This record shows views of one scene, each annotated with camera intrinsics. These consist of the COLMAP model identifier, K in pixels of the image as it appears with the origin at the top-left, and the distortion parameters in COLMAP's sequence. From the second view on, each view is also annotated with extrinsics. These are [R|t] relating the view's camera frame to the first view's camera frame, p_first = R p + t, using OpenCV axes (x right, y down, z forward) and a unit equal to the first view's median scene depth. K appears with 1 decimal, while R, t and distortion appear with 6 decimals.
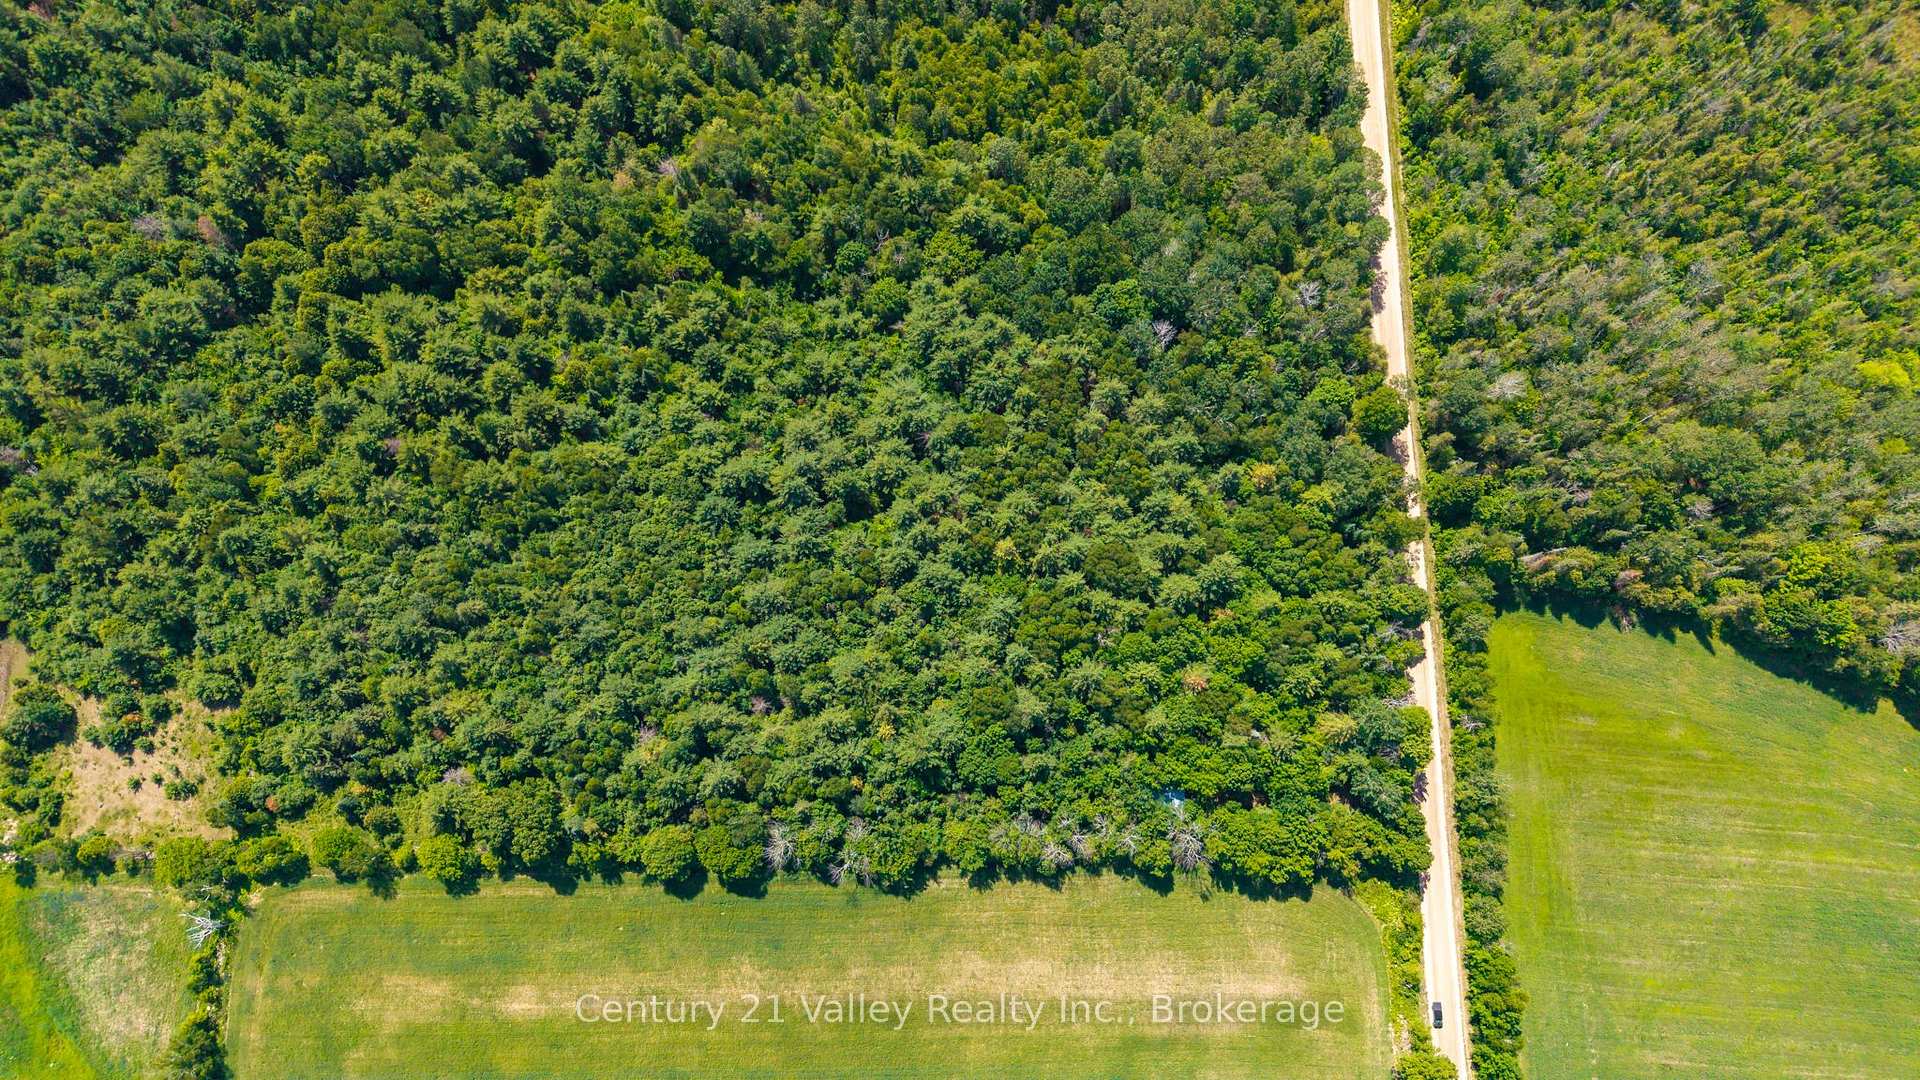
lens RADIAL K [[1285.9, 0, 959.1], [0, 1285.9, 553.8], [0, 0, 1]] dist [0.007920, -0.006080]
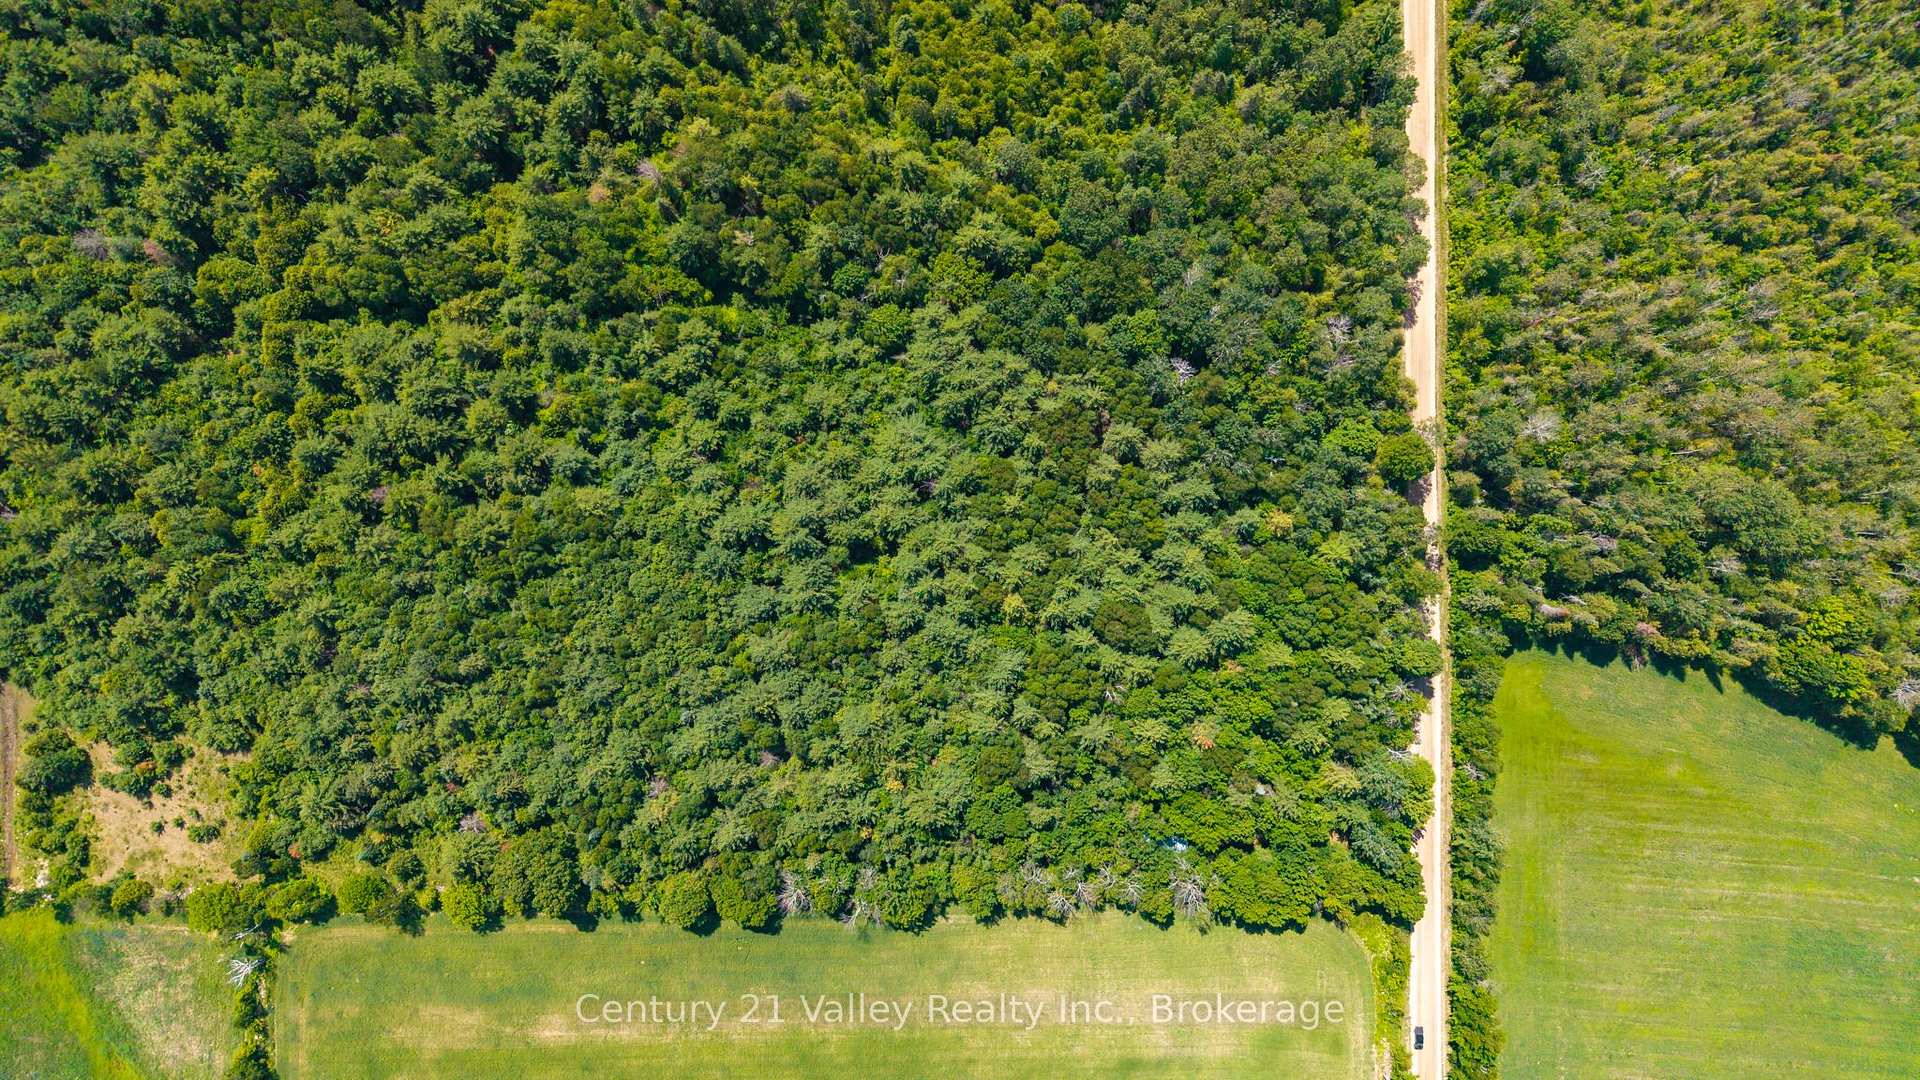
lens RADIAL K [[1285.9, 0, 960.7], [0, 1285.9, 540.4], [0, 0, 1]] dist [0.007920, -0.006080]
pose [[0.999997, -0.002228, 0.001150, -0.005178], [0.001932, 0.977039, 0.213050, -0.254662], [-0.001598, -0.213047, 0.977041, 0.050757]]
